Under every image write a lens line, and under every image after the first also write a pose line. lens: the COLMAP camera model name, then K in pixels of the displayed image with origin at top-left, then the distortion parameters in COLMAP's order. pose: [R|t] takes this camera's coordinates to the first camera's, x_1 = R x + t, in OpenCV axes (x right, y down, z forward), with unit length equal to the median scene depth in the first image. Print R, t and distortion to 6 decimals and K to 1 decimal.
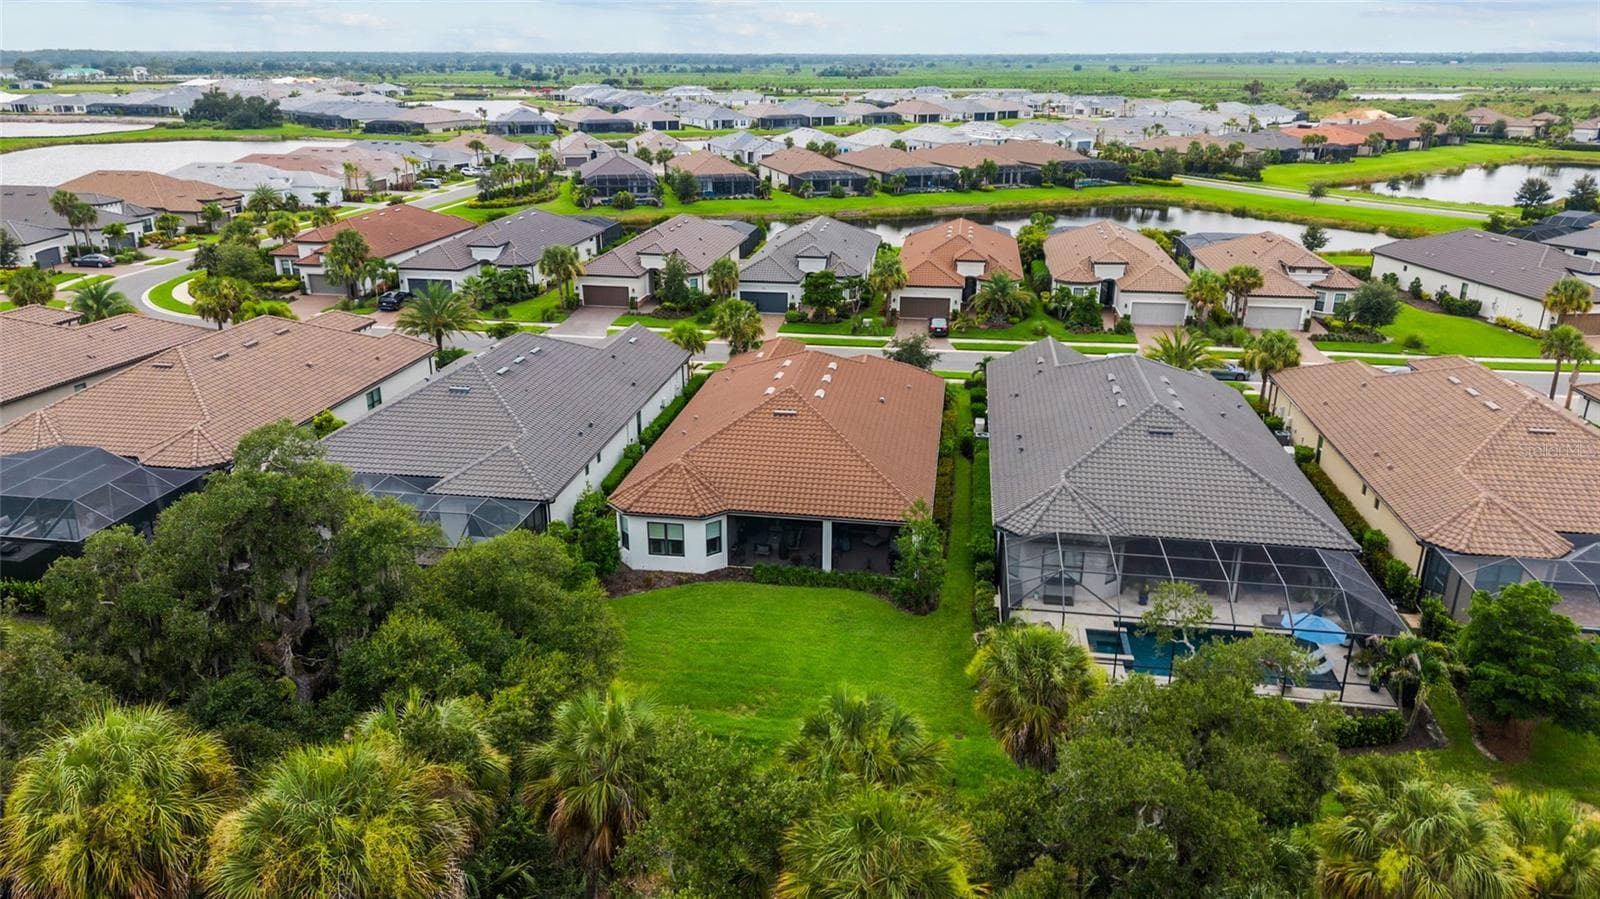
lens RADIAL K [[1092.6, 0, 804.5], [0, 1092.6, 454.7], [0, 0, 1]] dist [0.121259, -0.183185]
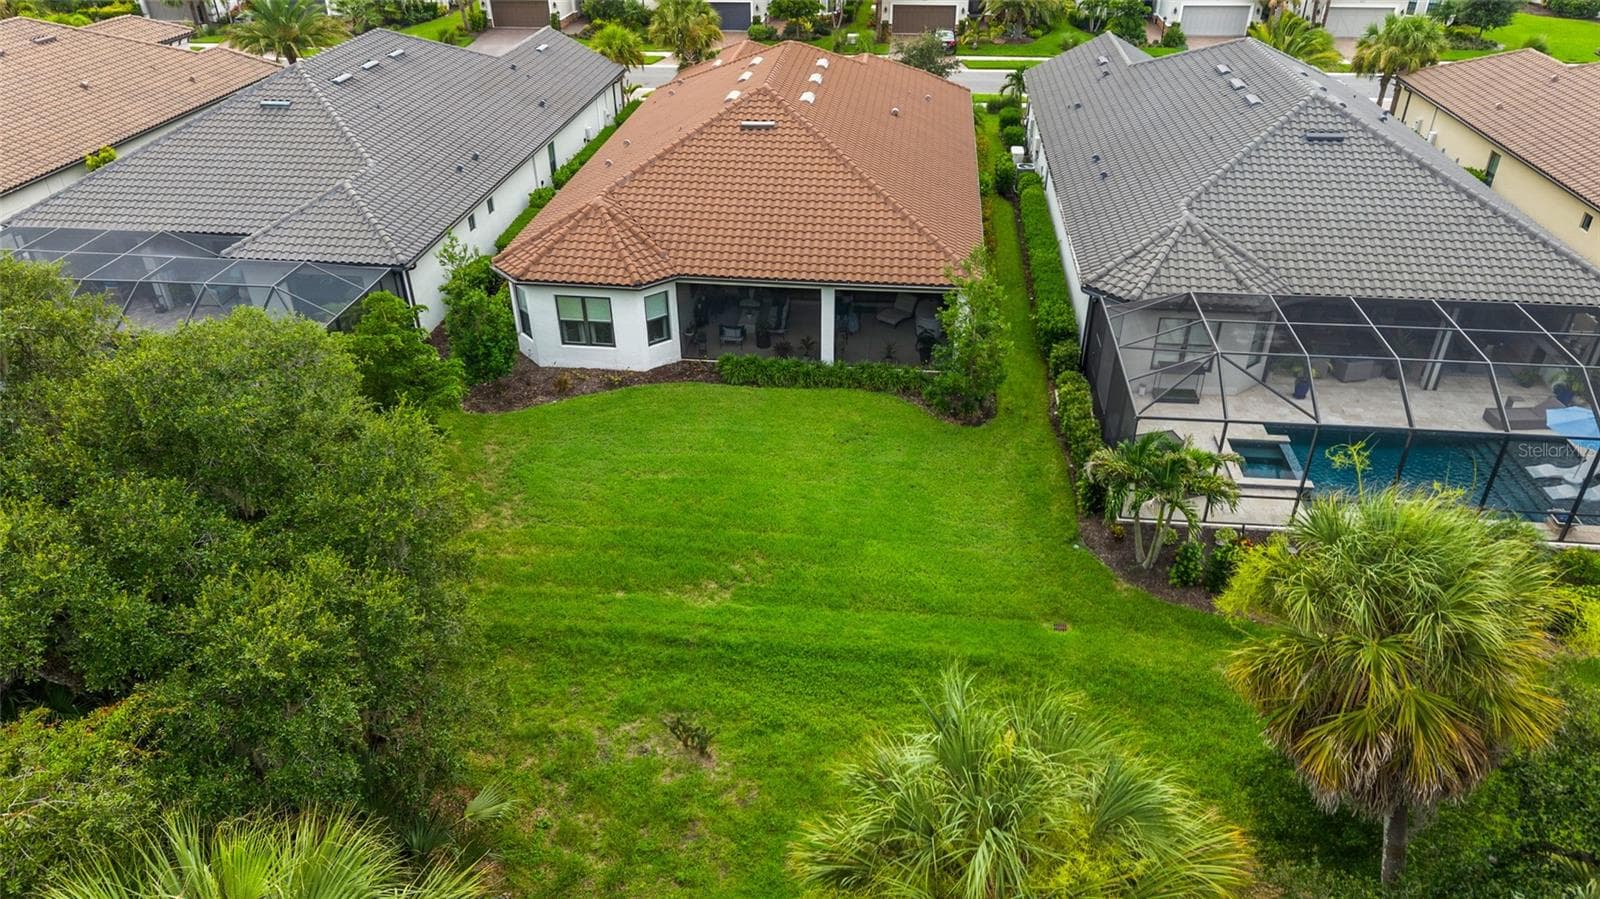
lens RADIAL K [[1092.6, 0, 804.5], [0, 1092.6, 454.7], [0, 0, 1]] dist [0.121259, -0.183185]
pose [[0.999261, -0.028780, 0.025481, -0.012833], [0.023126, 0.979613, 0.199561, 0.026008], [-0.030705, -0.198824, 0.979554, 0.321002]]
